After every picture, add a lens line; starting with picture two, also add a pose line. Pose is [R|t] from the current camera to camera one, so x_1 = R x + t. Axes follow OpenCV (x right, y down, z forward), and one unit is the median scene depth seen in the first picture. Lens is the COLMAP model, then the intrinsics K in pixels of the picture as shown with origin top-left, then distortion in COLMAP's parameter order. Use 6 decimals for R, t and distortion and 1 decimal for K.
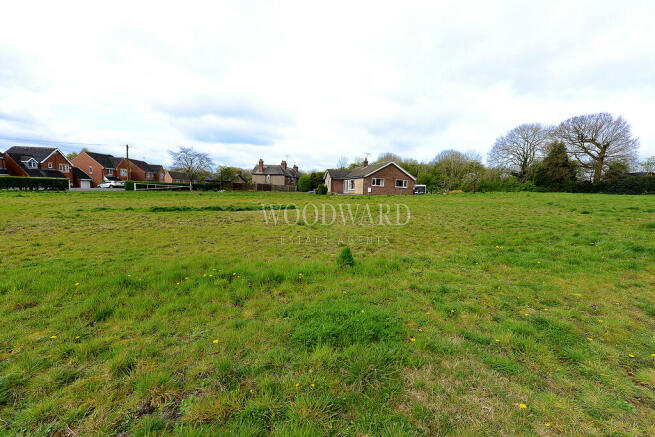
lens RADIAL K [[267.9, 0, 336.0], [0, 267.9, 216.1], [0, 0, 1]] dist [-0.000739, -0.000019]
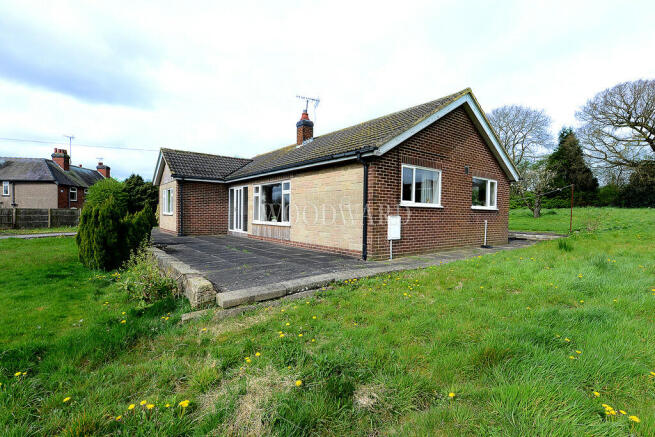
lens RADIAL K [[317.8, 0, 327.5], [0, 317.8, 218.5], [0, 0, 1]] dist [0.000509, 0.000035]
pose [[0.929549, -0.040673, 0.366449, 0.002011], [0.064761, 0.996456, -0.053677, -0.078174], [-0.362967, 0.073626, 0.928889, 0.661592]]
